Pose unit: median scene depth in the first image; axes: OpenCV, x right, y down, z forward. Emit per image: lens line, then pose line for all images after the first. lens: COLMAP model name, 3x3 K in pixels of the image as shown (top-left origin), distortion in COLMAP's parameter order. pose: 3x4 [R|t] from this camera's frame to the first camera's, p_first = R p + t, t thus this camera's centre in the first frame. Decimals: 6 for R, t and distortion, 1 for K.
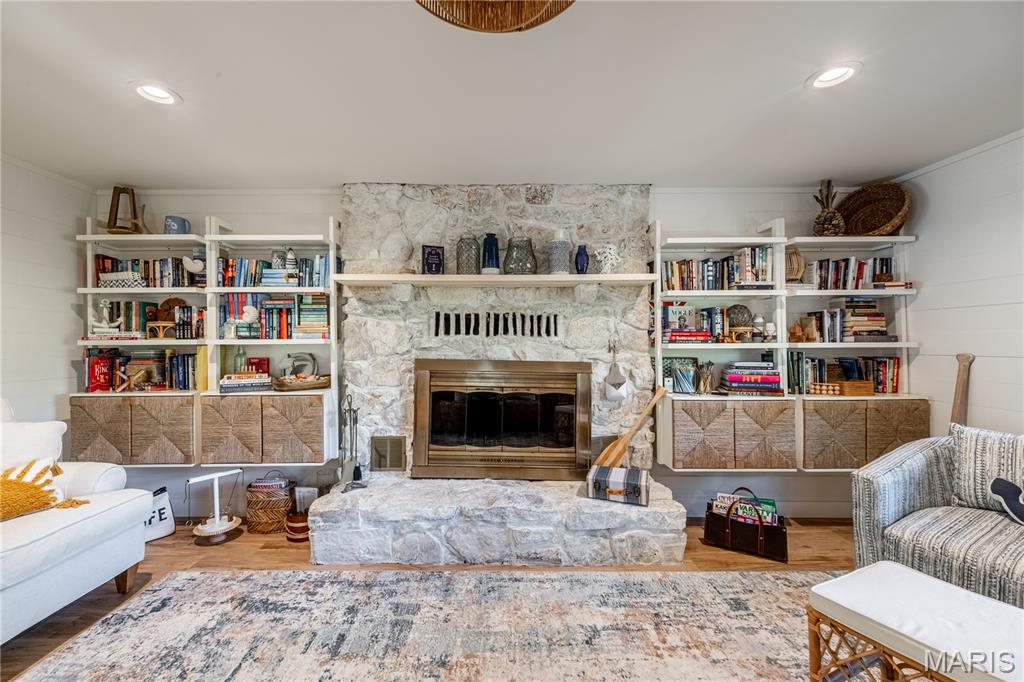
lens RADIAL K [[419.3, 0, 486.9], [0, 419.3, 340.9], [0, 0, 1]] dist [0.016218, -0.003723]
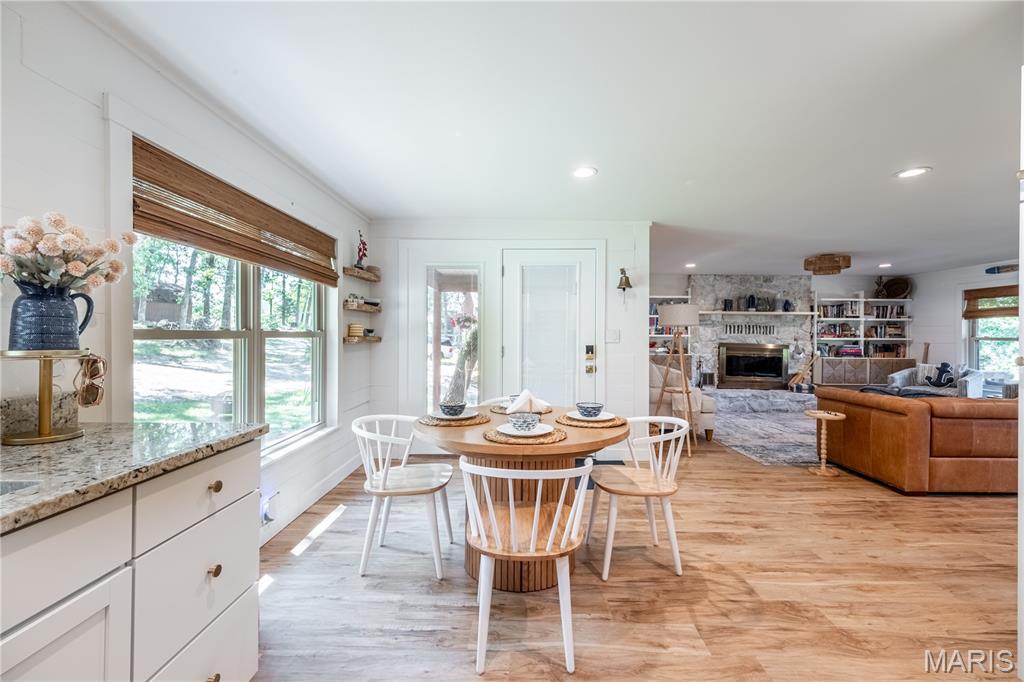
lens RADIAL K [[432.0, 0, 523.5], [0, 432.0, 338.0], [0, 0, 1]] dist [0.018925, -0.006803]
pose [[0.999899, 0.010758, 0.009255, -1.419060], [-0.010853, 0.999889, 0.010207, -0.000086], [-0.009144, -0.010307, 0.999905, -1.677740]]
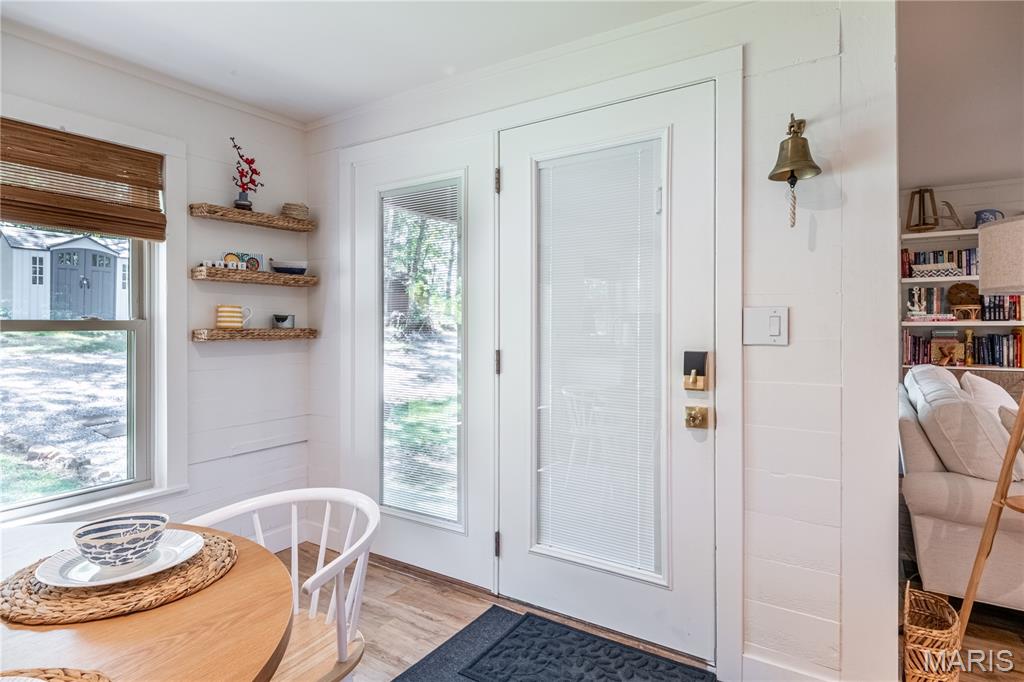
lens RADIAL K [[550.5, 0, 507.9], [0, 550.5, 328.9], [0, 0, 1]] dist [0.004077, -0.003365]
pose [[0.837416, 0.011006, -0.546455, -1.003460], [-0.003524, 0.999885, 0.014738, 0.000721], [0.546555, -0.010416, 0.837358, -0.899252]]
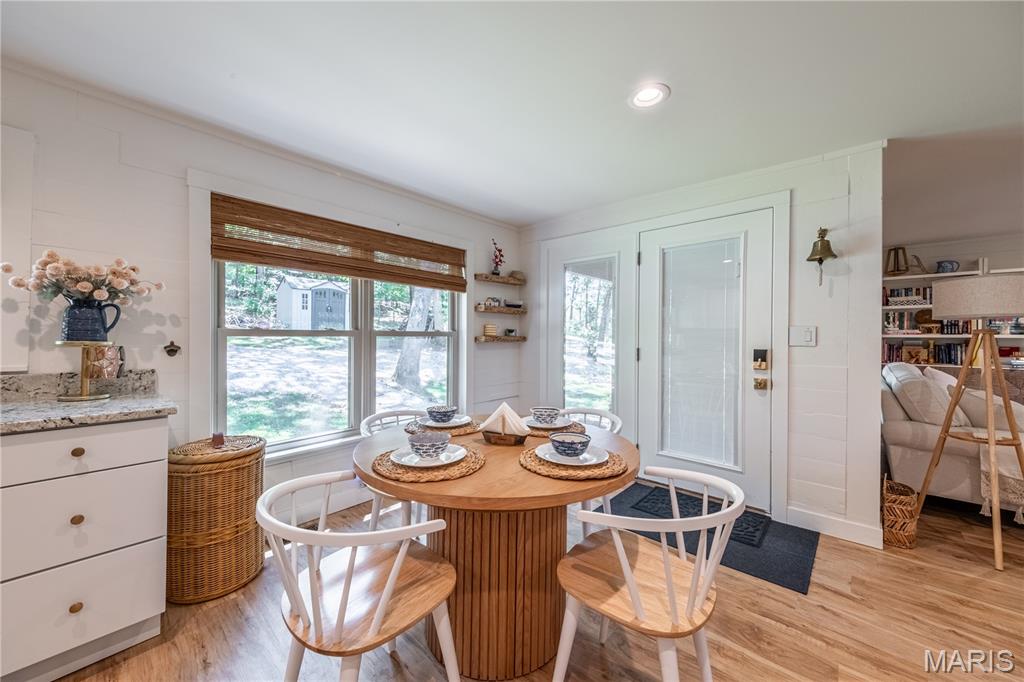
lens RADIAL K [[371.5, 0, 515.5], [0, 371.5, 339.6], [0, 0, 1]] dist [0.010696, -0.002858]
pose [[0.747485, 0.019508, -0.663993, -1.027037], [-0.008321, 0.999765, 0.020005, 0.001813], [0.664227, -0.009429, 0.747471, -1.244407]]
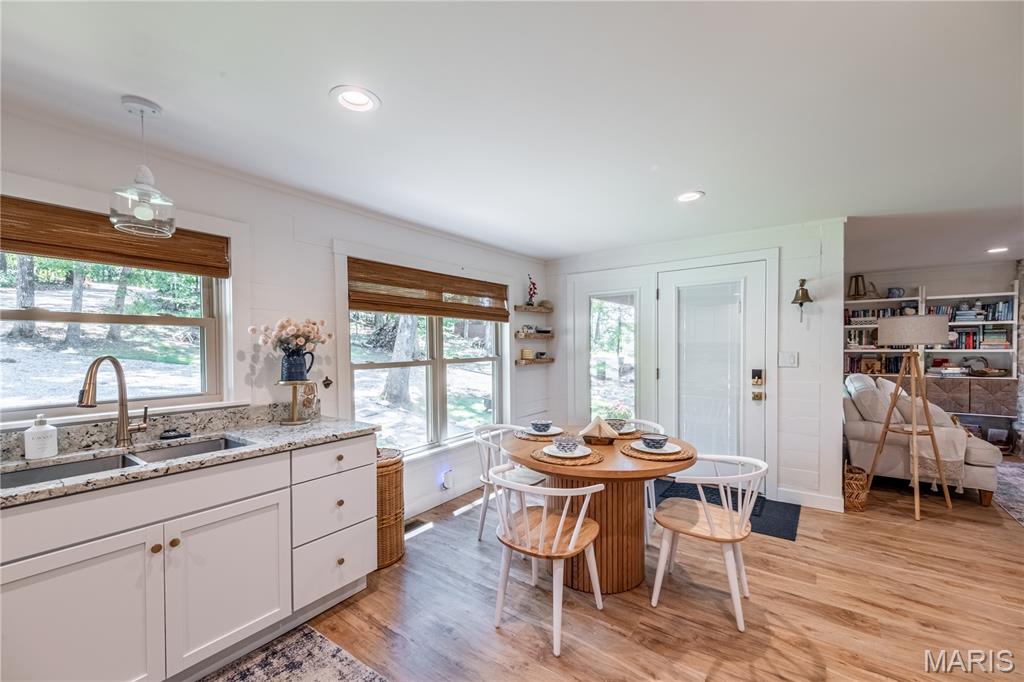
lens RADIAL K [[419.3, 0, 513.6], [0, 419.3, 357.5], [0, 0, 1]] dist [0.016218, -0.003723]
pose [[0.812780, 0.016558, -0.582336, -1.035206], [0.007186, 0.999235, 0.038442, -0.053773], [0.582527, -0.035430, 0.812039, -1.679820]]
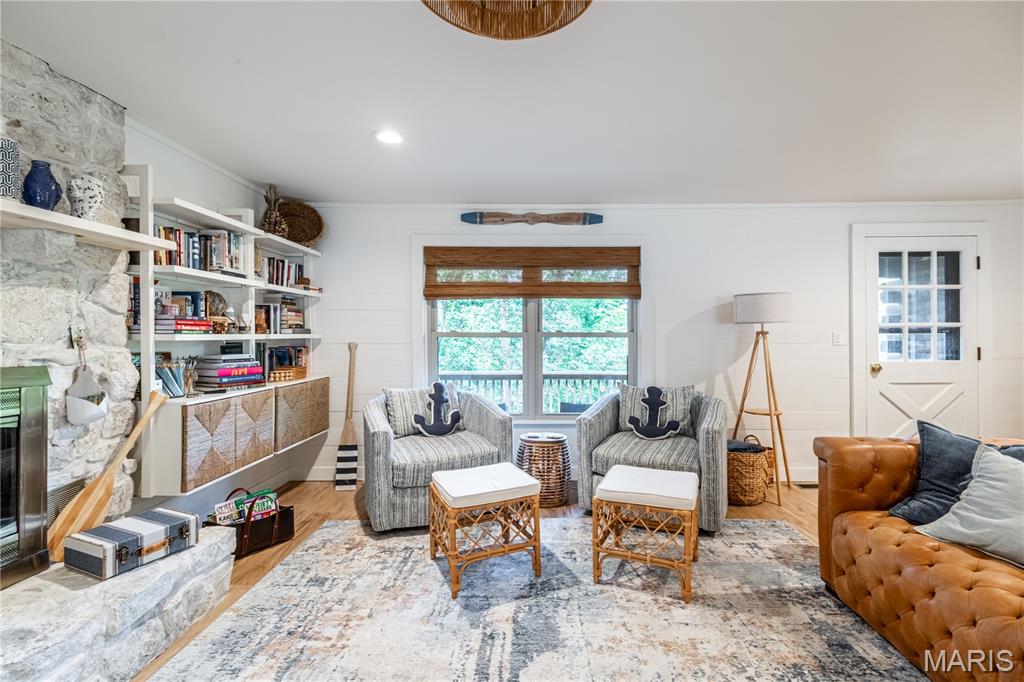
lens RADIAL K [[470.4, 0, 540.1], [0, 470.4, 335.3], [0, 0, 1]] dist [0.008559, -0.000013]
pose [[-0.003324, 0.001997, 0.999992, -0.414977], [-0.006619, 0.999976, -0.002019, 0.005274], [-0.999973, -0.006626, -0.003311, 0.318185]]
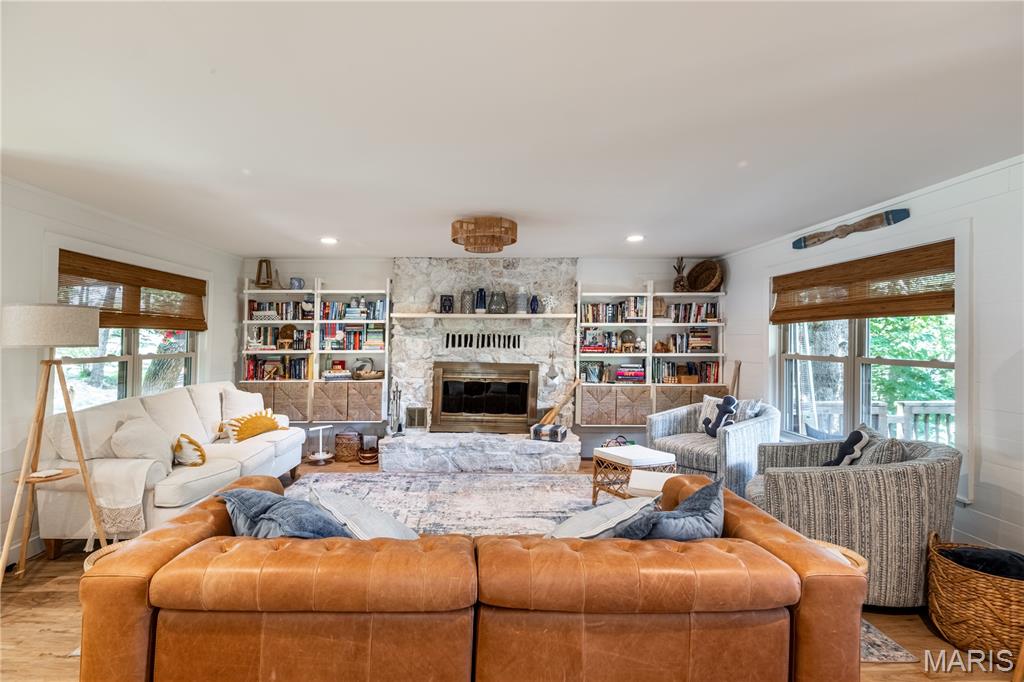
lens RADIAL K [[496.0, 0, 480.6], [0, 496.0, 340.7], [0, 0, 1]] dist [0.020564, -0.002278]
pose [[0.999928, 0.004119, -0.011298, 0.036761], [-0.004007, 0.999943, 0.009910, -0.062580], [0.011338, -0.009864, 0.999887, -1.002840]]
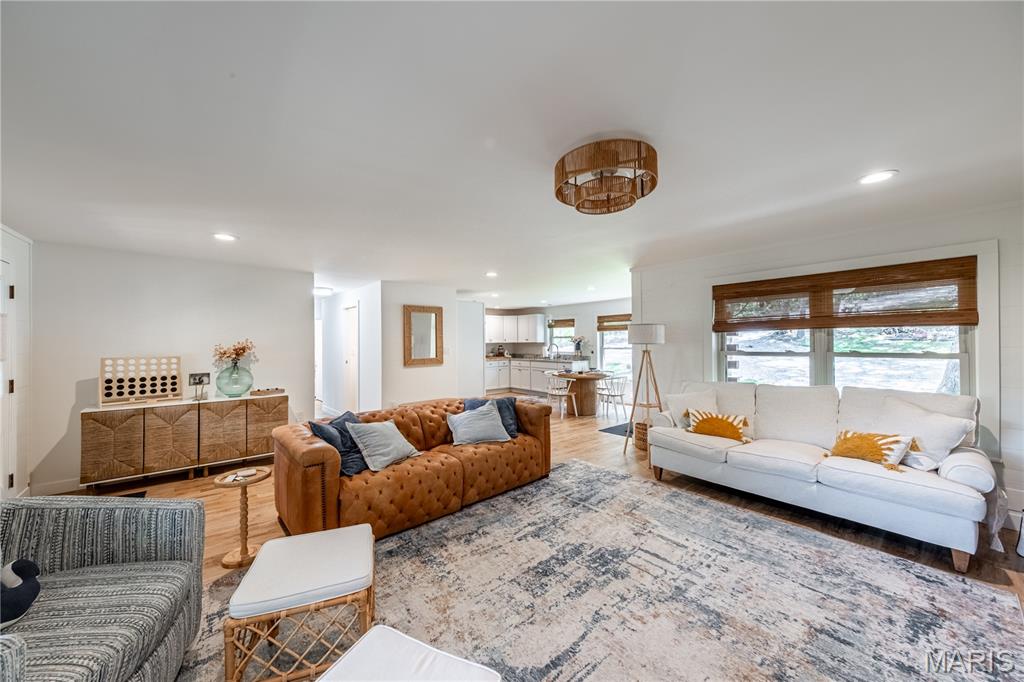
lens RADIAL K [[371.5, 0, 510.2], [0, 371.5, 338.9], [0, 0, 1]] dist [0.010696, -0.002858]
pose [[-0.760535, 0.006017, -0.649269, 0.576180], [0.017605, 0.999781, -0.011357, -0.048843], [0.649058, -0.020068, -0.760474, 0.738157]]
